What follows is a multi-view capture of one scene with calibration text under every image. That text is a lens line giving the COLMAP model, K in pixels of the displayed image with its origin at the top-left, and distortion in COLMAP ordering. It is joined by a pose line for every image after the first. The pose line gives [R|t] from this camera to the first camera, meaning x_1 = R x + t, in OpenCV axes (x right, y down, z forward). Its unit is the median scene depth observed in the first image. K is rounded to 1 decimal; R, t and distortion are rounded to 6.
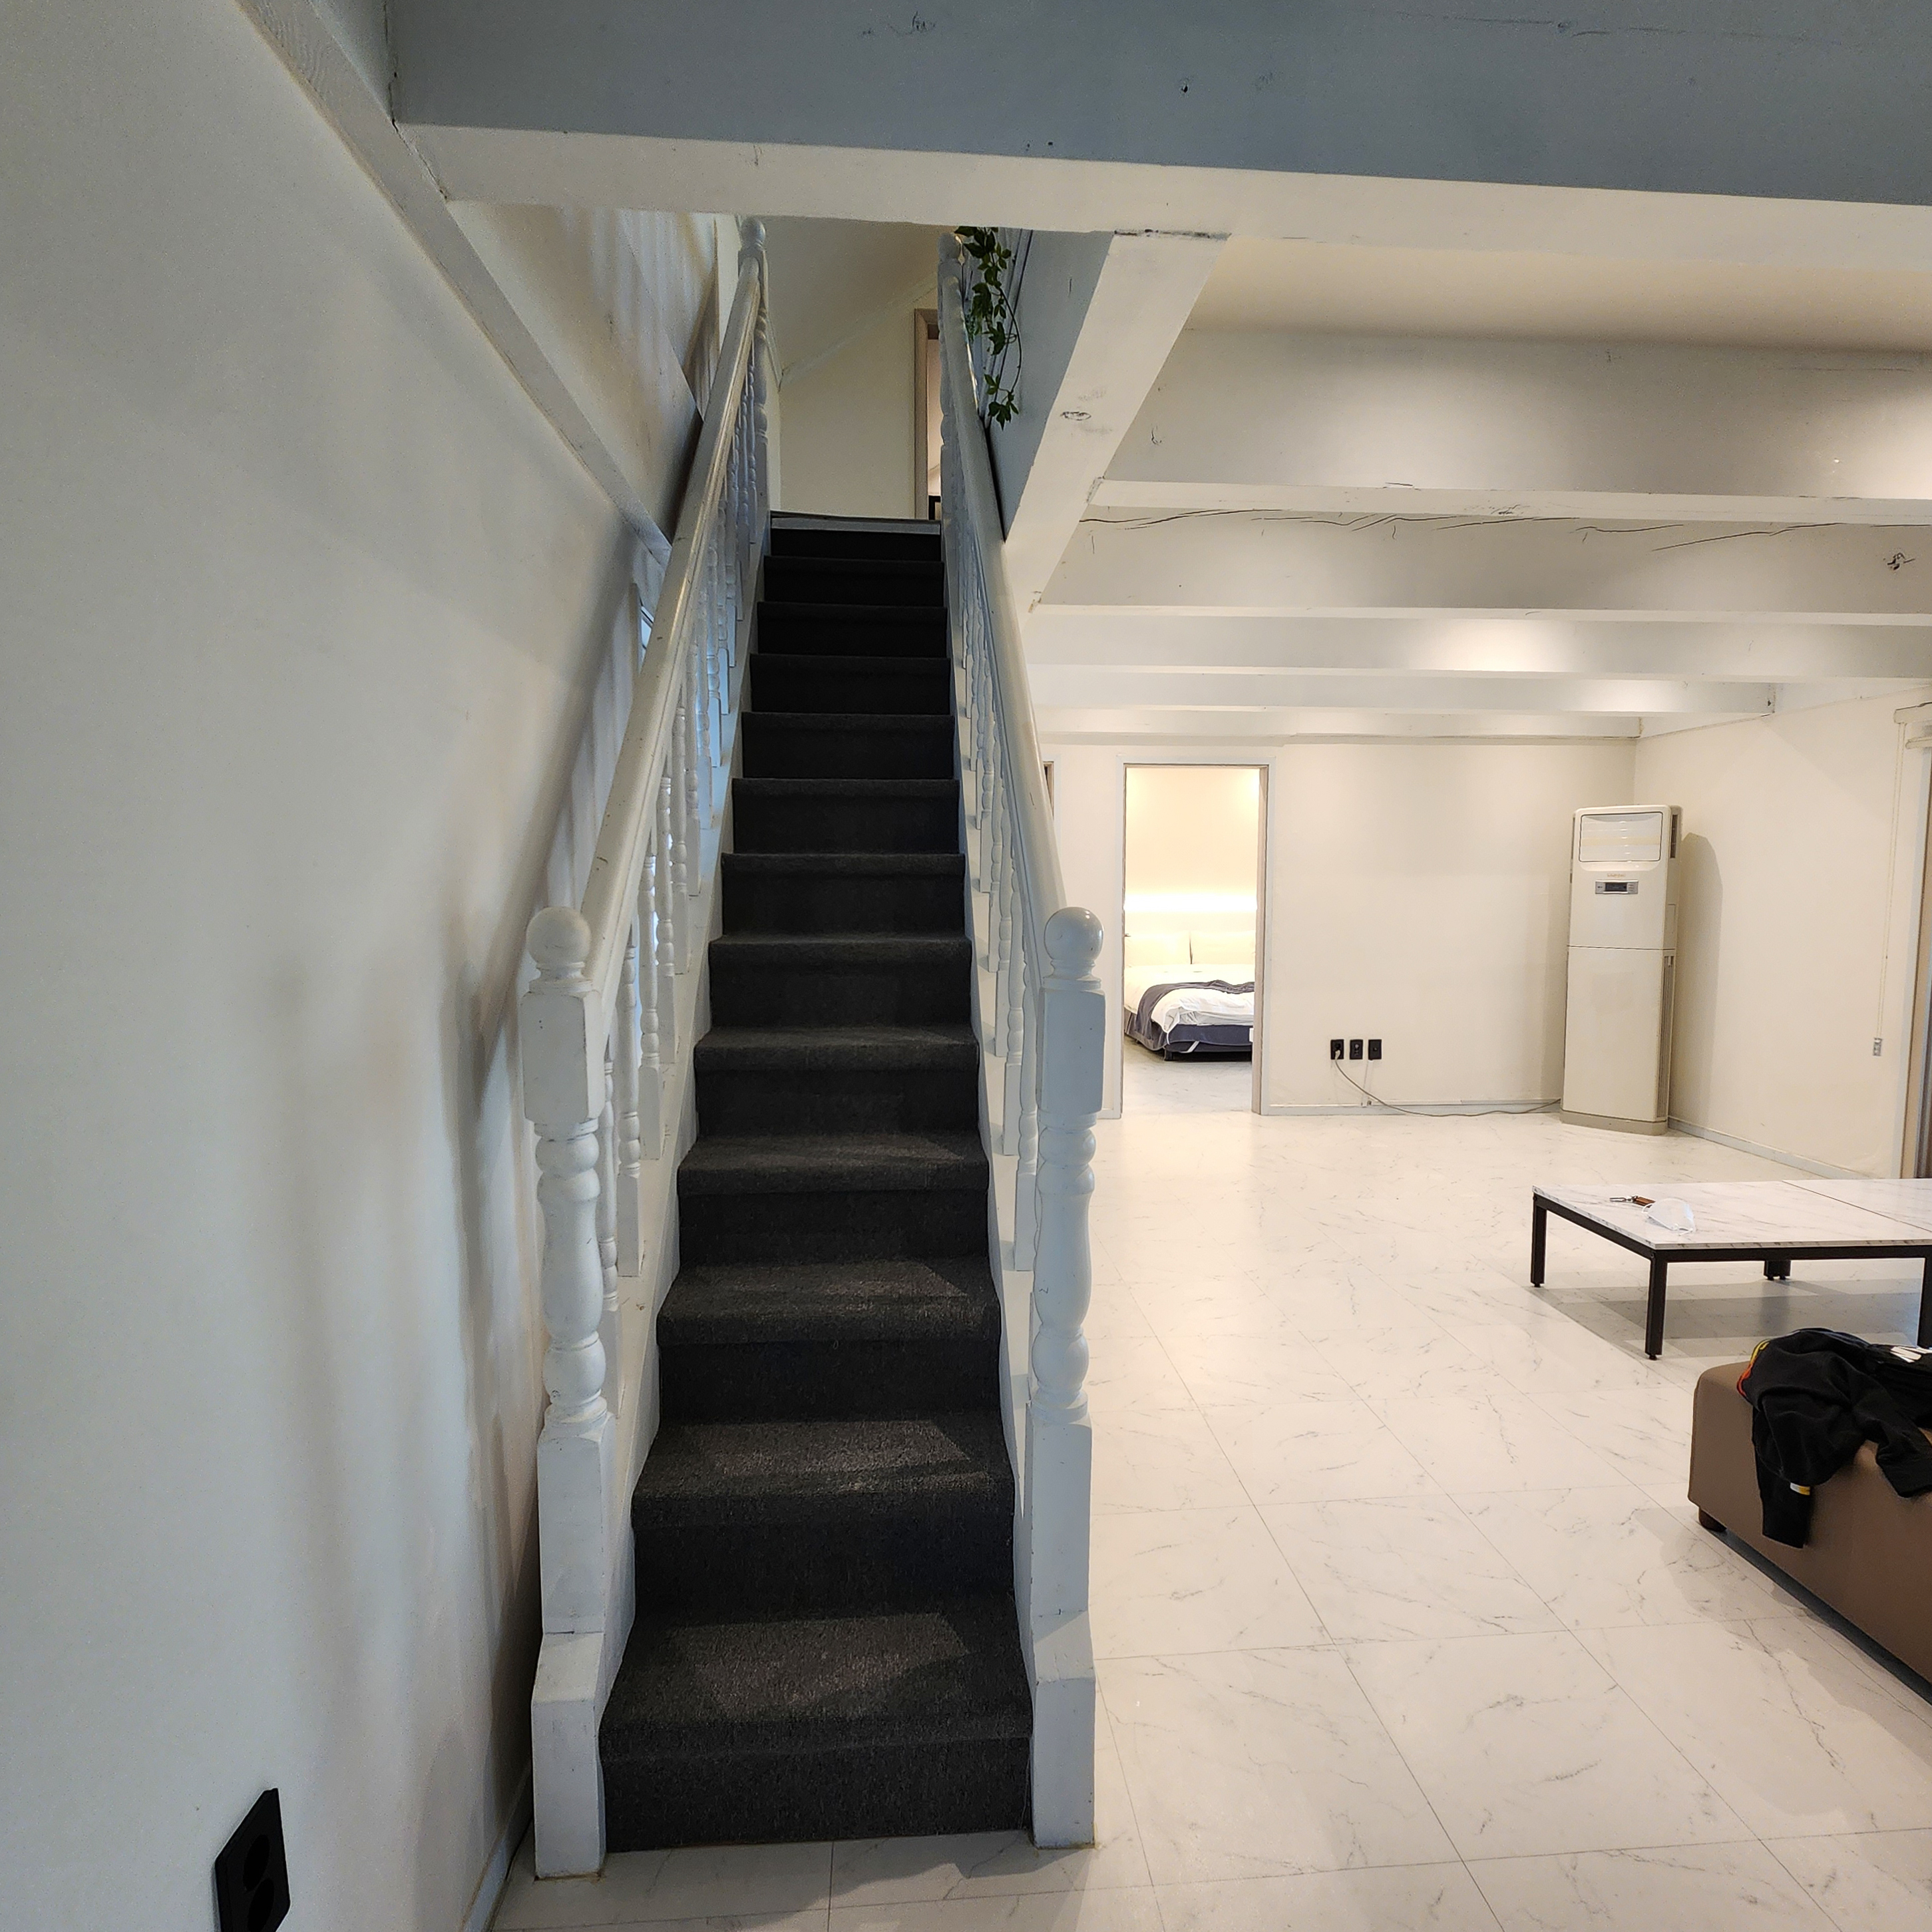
lens RADIAL K [[1097.7, 0, 973.9], [0, 1097.7, 975.8], [0, 0, 1]] dist [-0.001505, -0.001094]
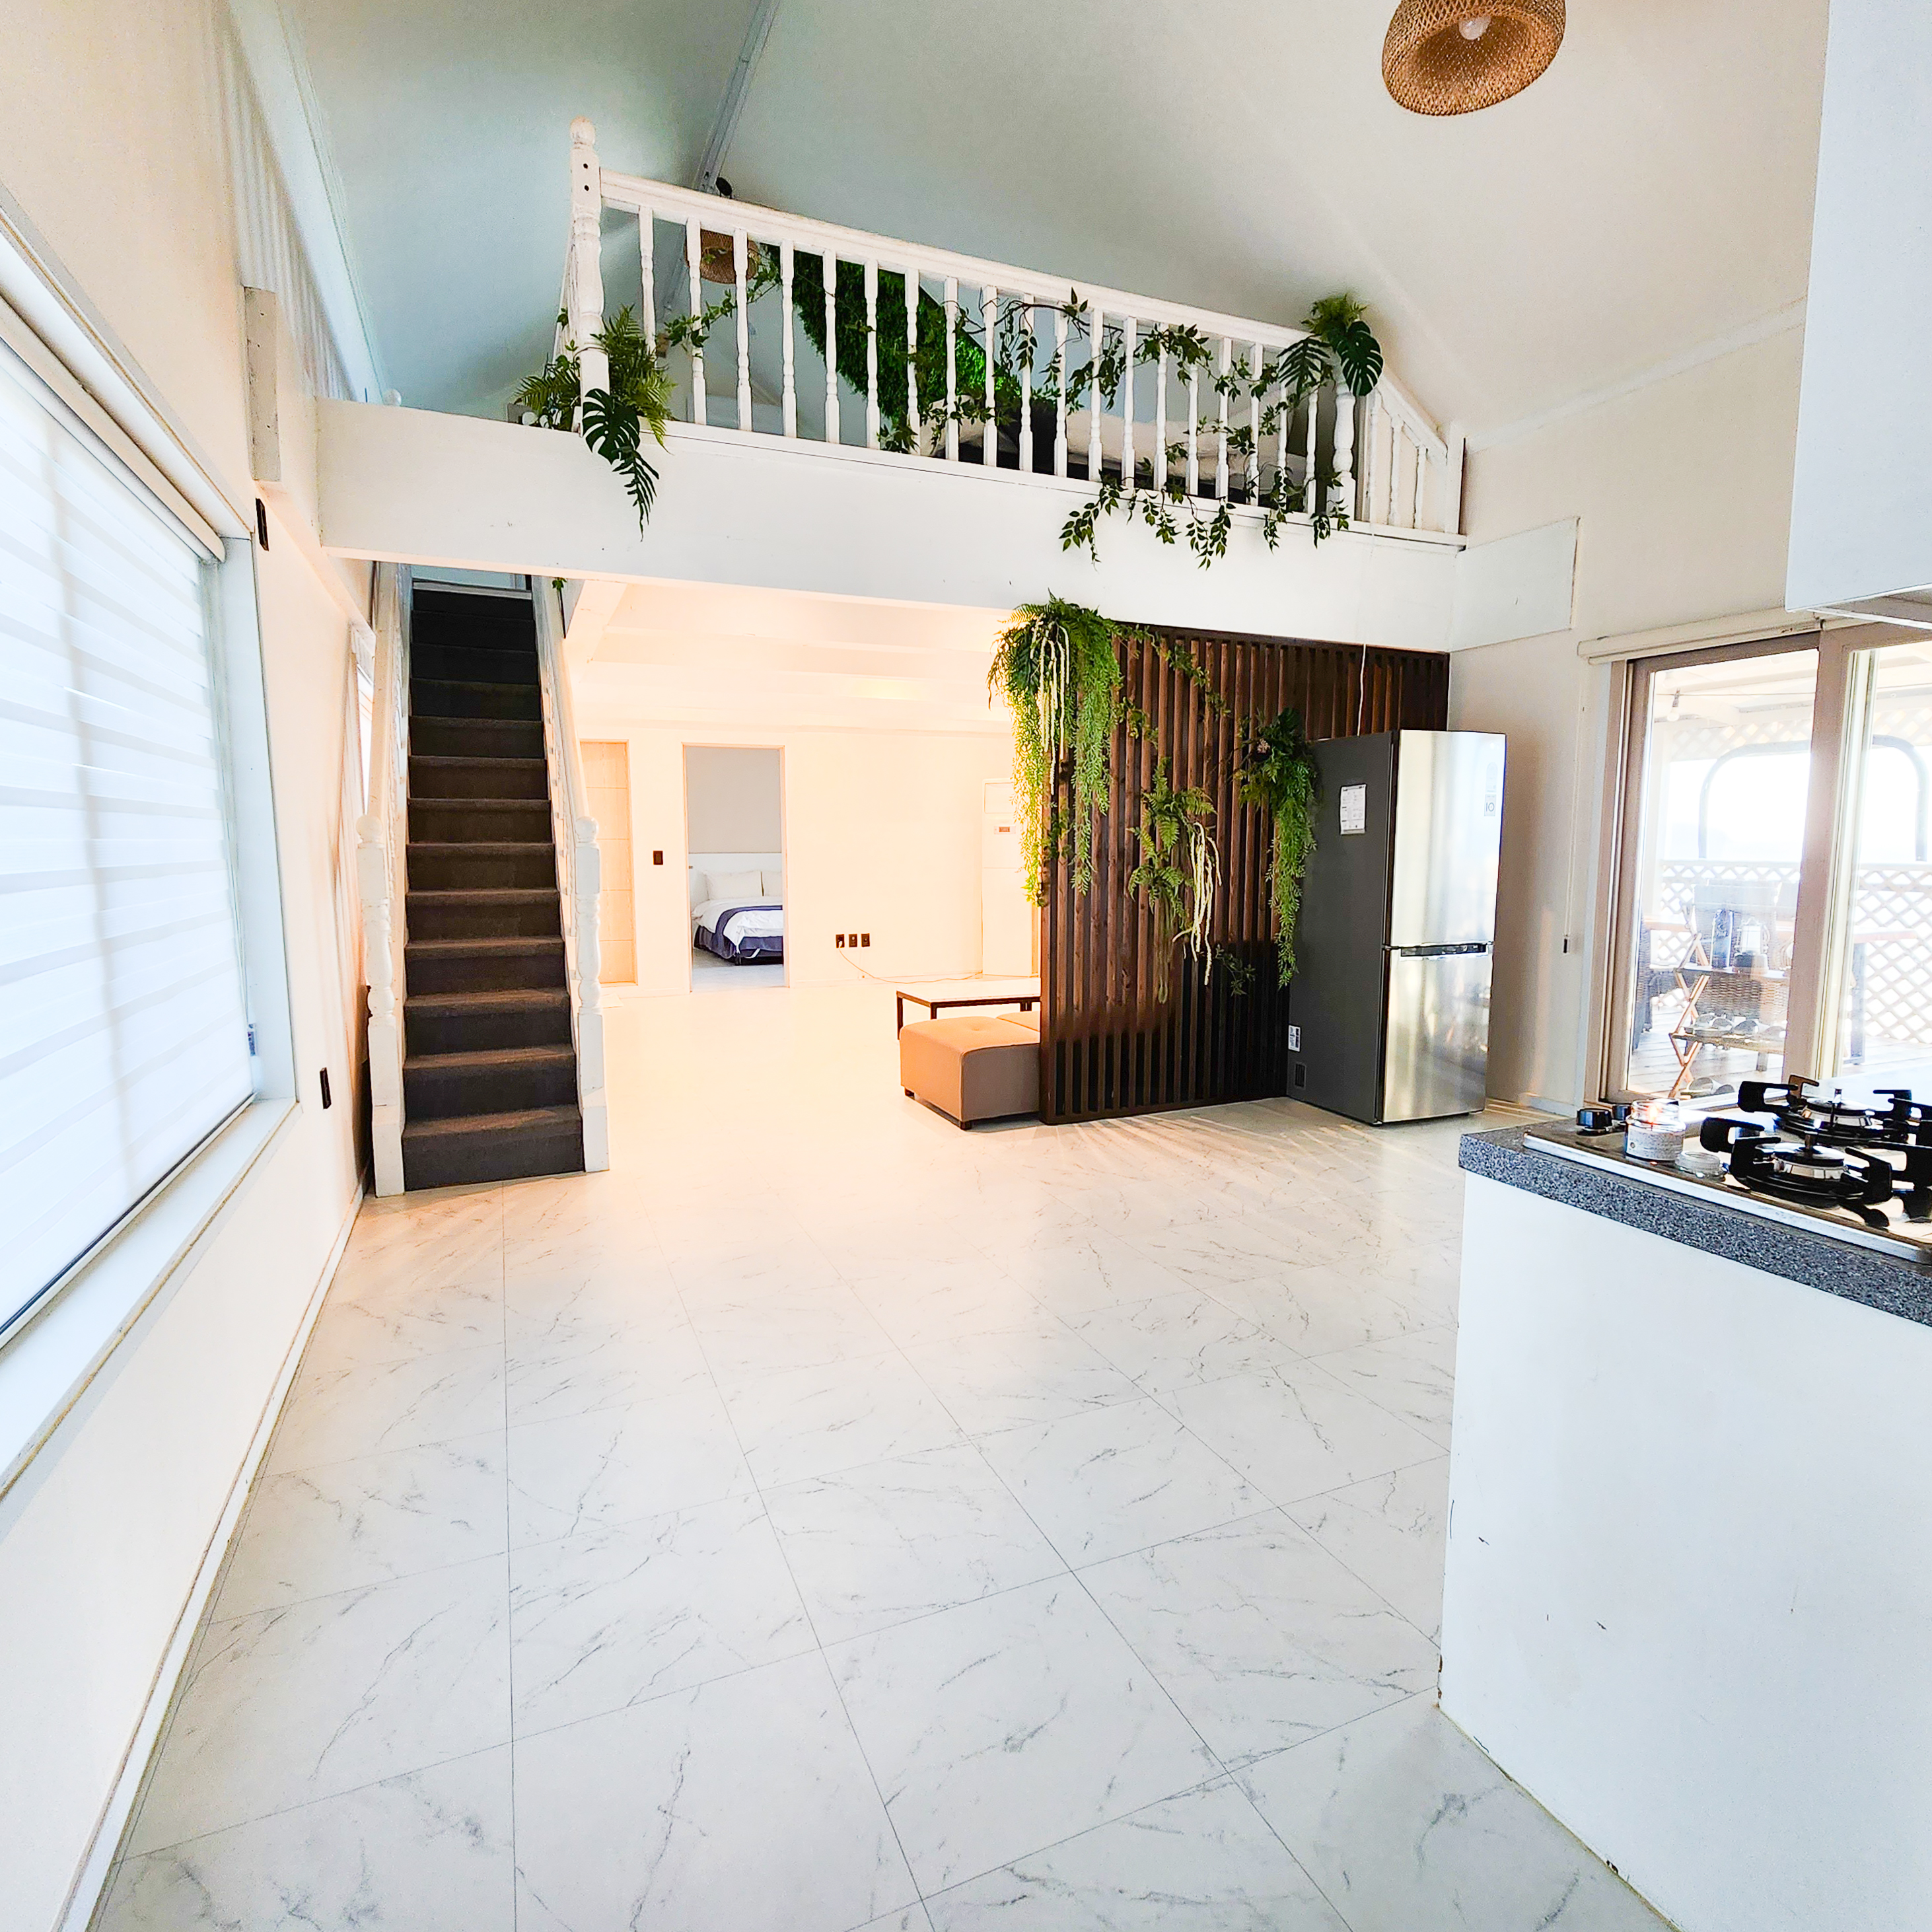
lens RADIAL K [[1030.7, 0, 970.7], [0, 1030.7, 952.8], [0, 0, 1]] dist [-0.008283, -0.001820]
pose [[0.939993, -0.042039, 0.338594, 0.056935], [0.035391, 0.999041, 0.025788, 0.124689], [-0.339354, -0.012257, 0.940579, -0.860583]]
